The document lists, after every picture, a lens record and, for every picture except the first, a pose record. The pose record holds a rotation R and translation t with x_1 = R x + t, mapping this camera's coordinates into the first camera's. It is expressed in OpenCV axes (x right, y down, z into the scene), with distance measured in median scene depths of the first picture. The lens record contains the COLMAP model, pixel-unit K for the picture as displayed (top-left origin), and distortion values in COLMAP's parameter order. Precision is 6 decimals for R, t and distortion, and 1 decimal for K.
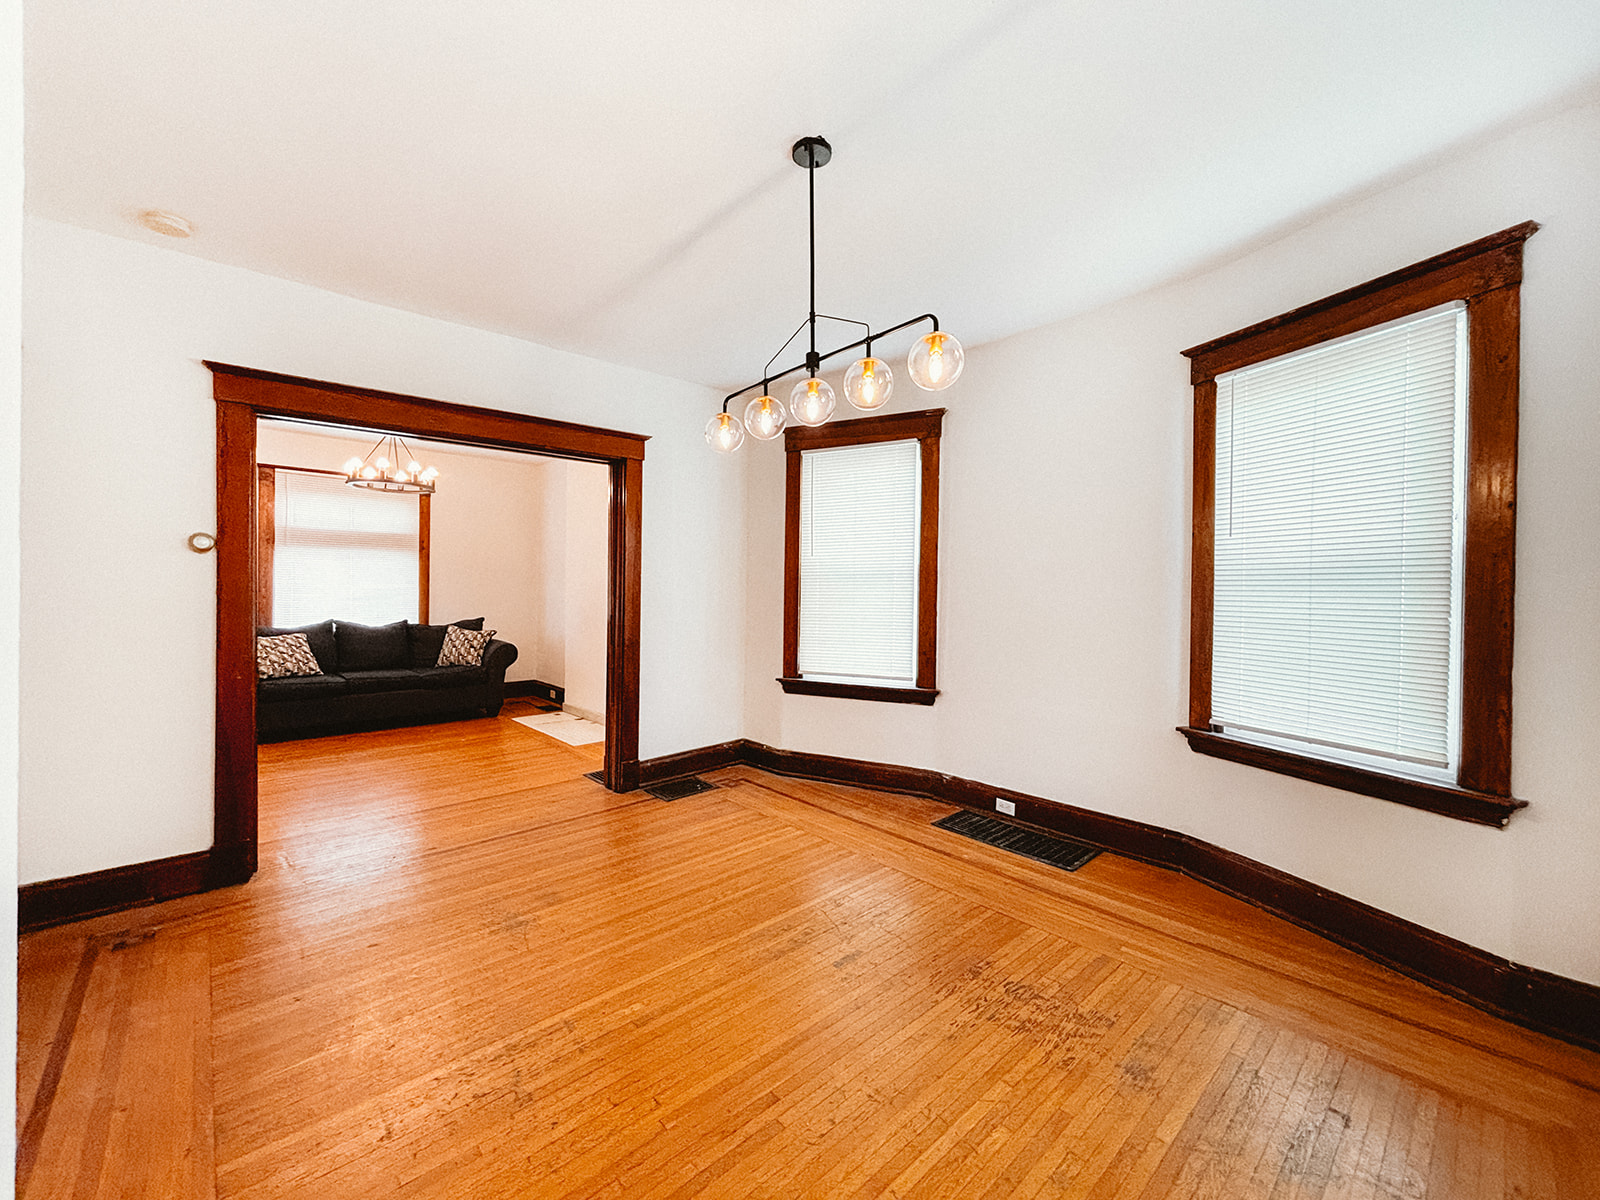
lens RADIAL K [[651.3, 0, 800.0], [0, 651.3, 600.0], [0, 0, 1]] dist [-0.001981, -0.000149]
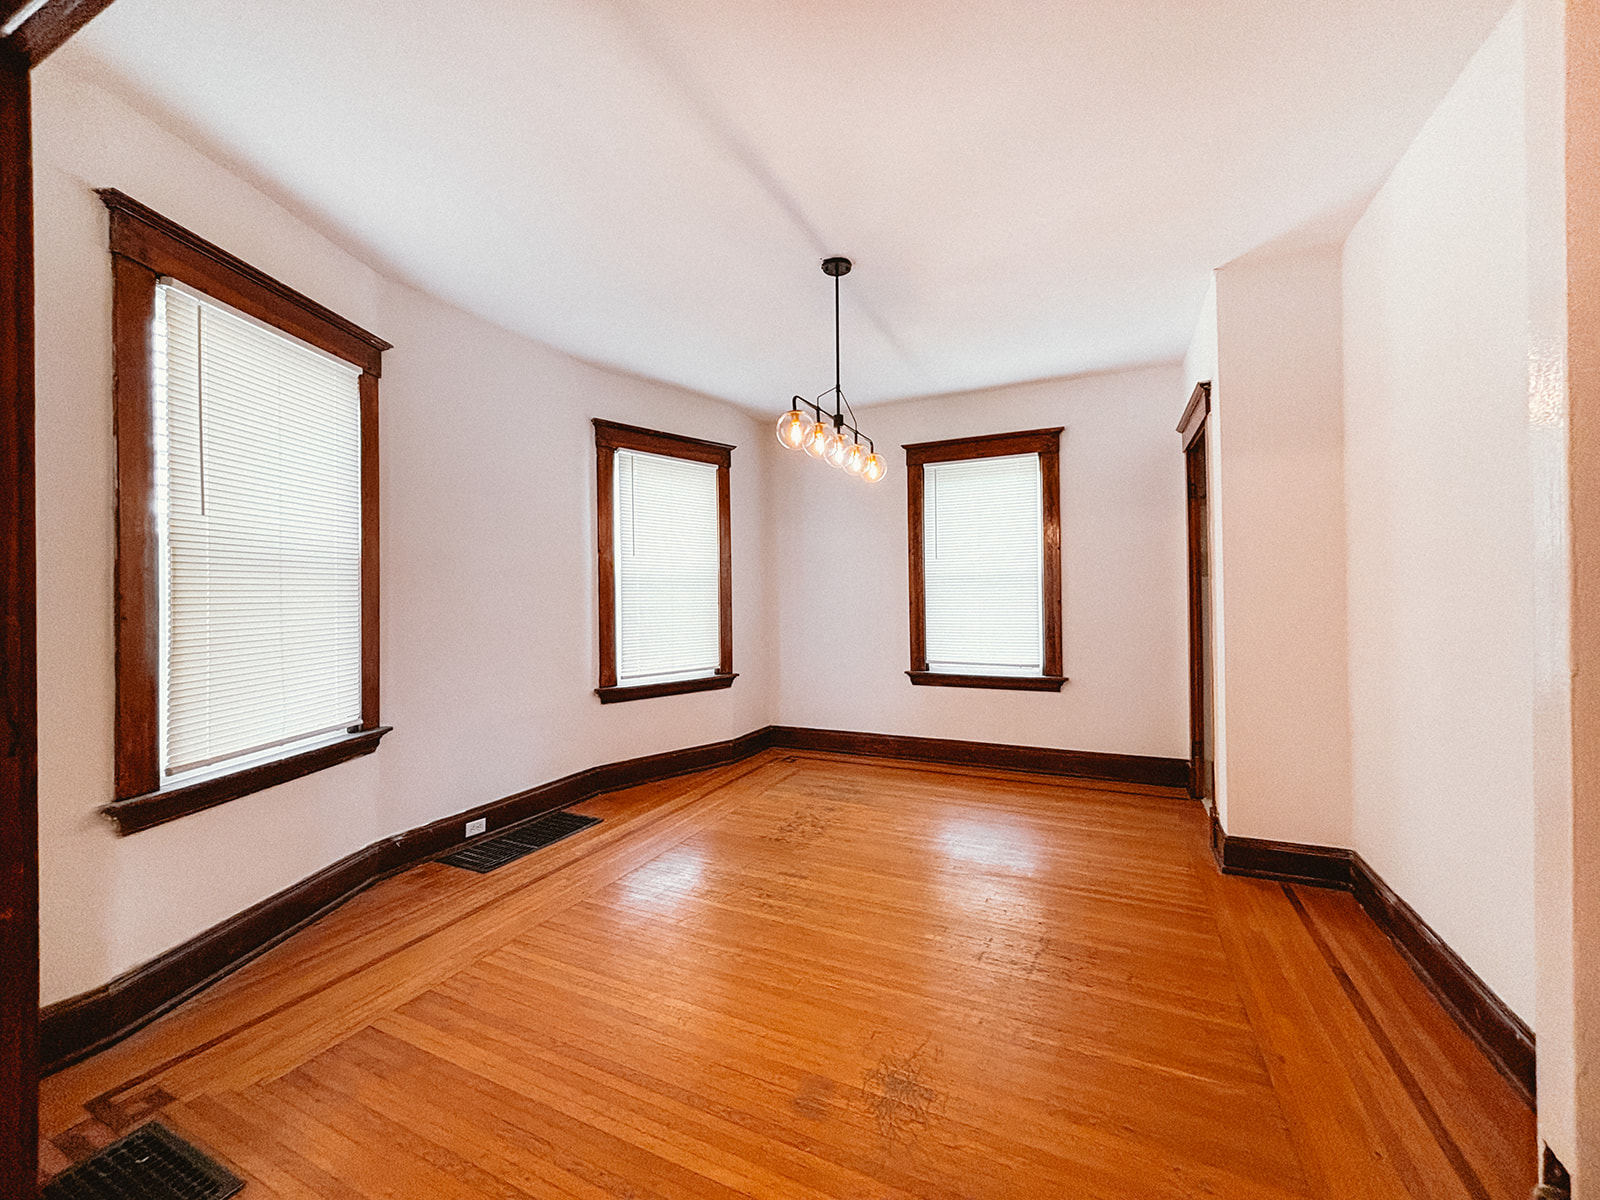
lens RADIAL K [[651.3, 0, 803.3], [0, 651.3, 600.0], [0, 0, 1]] dist [0.017351, 0.000059]
pose [[-0.391230, -0.009365, 0.920245, -0.723495], [0.014547, 0.999760, 0.016358, -0.008435], [-0.920178, 0.019786, -0.391000, 0.957949]]
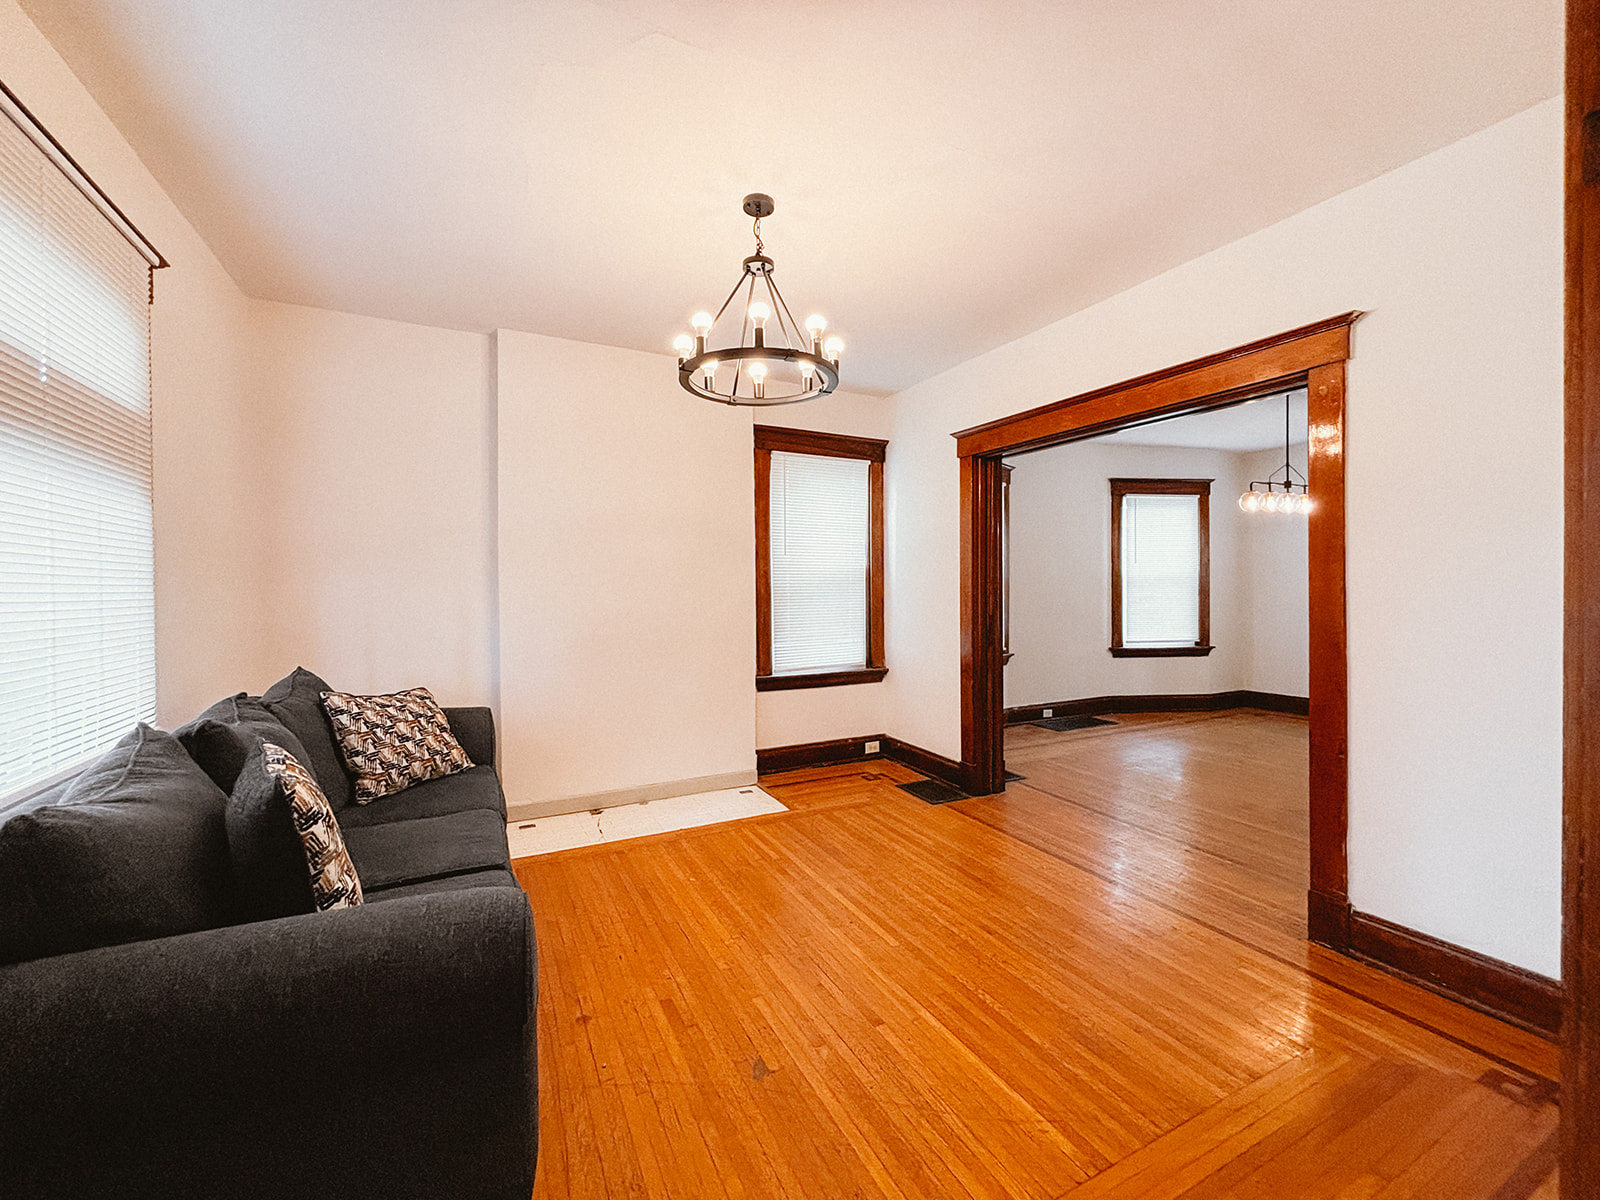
lens RADIAL K [[651.3, 0, 800.0], [0, 651.3, 600.0], [0, 0, 1]] dist [-0.001981, -0.000149]
pose [[0.264755, -0.025996, 0.963965, -1.534179], [0.018537, 0.999589, 0.021866, -0.028863], [-0.964138, 0.012080, 0.265128, 1.204615]]
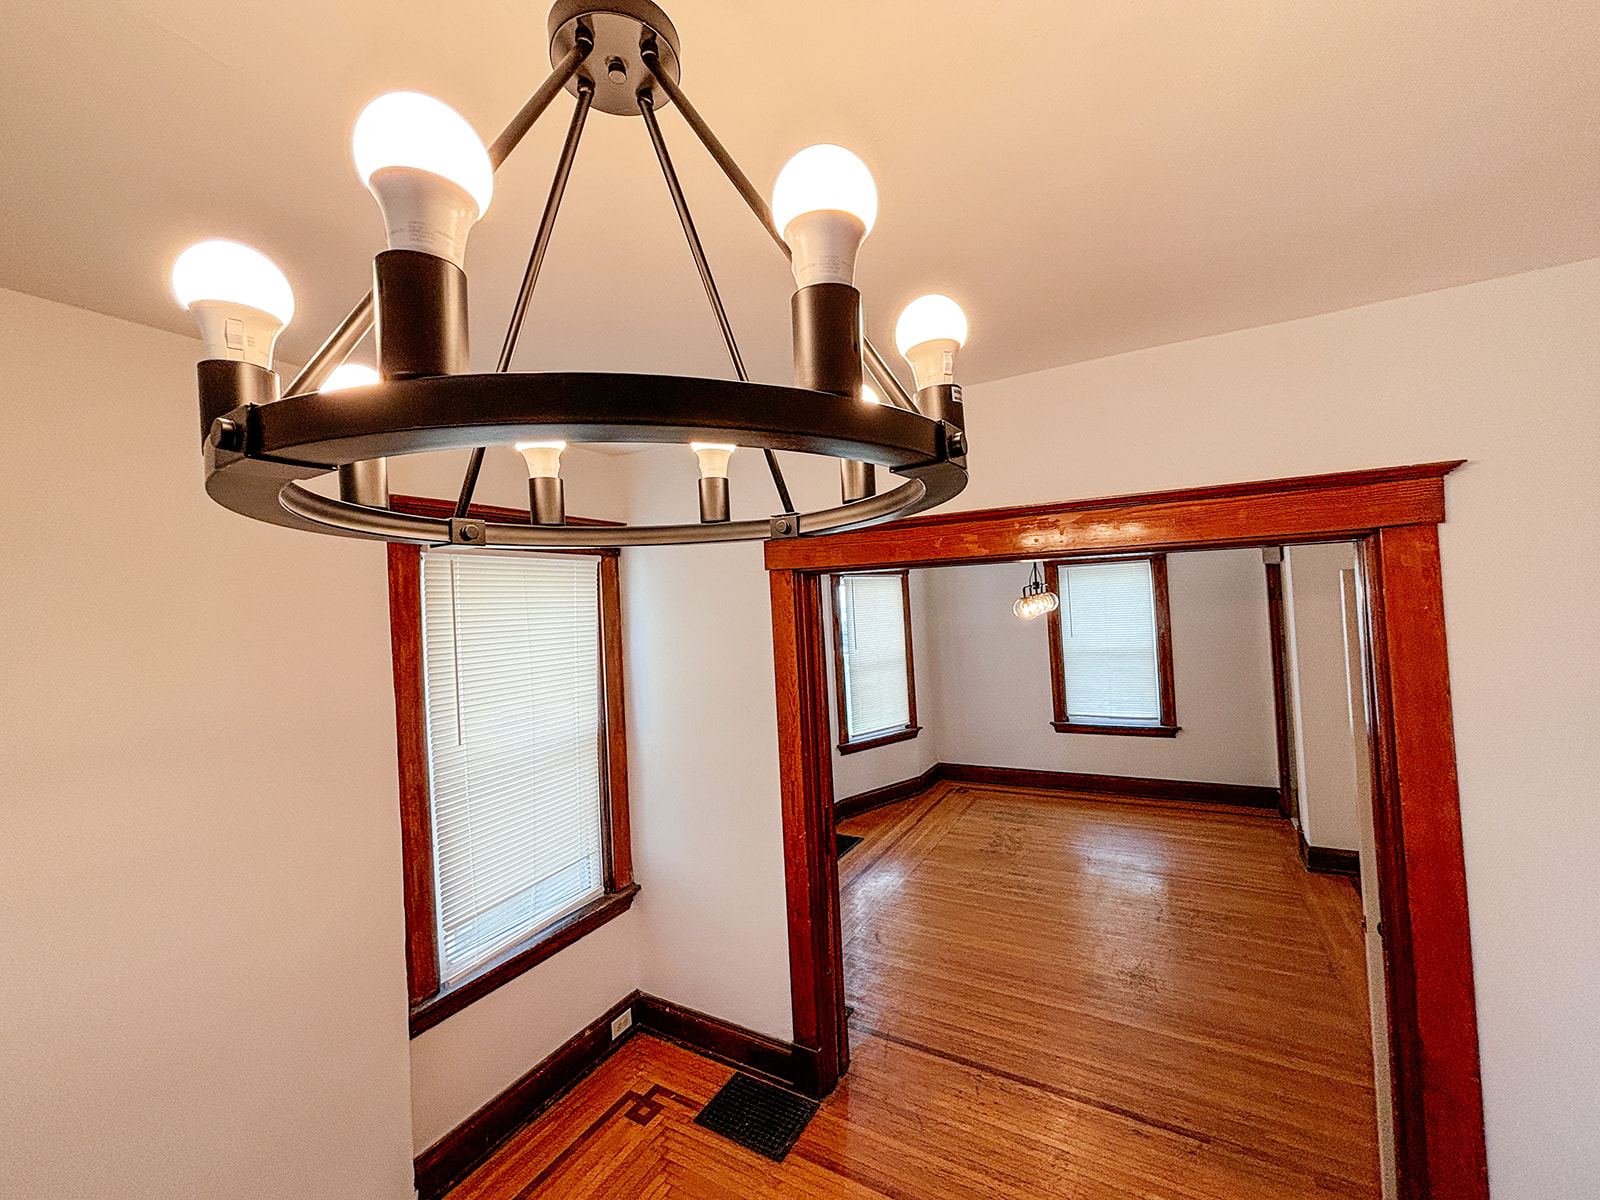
lens RADIAL K [[651.3, 0, 800.0], [0, 651.3, 600.0], [0, 0, 1]] dist [-0.001981, -0.000149]
pose [[-0.312085, 0.016042, 0.949919, -1.057966], [0.056362, 0.998409, 0.001656, -0.216168], [-0.948381, 0.054056, -0.312493, 1.437600]]
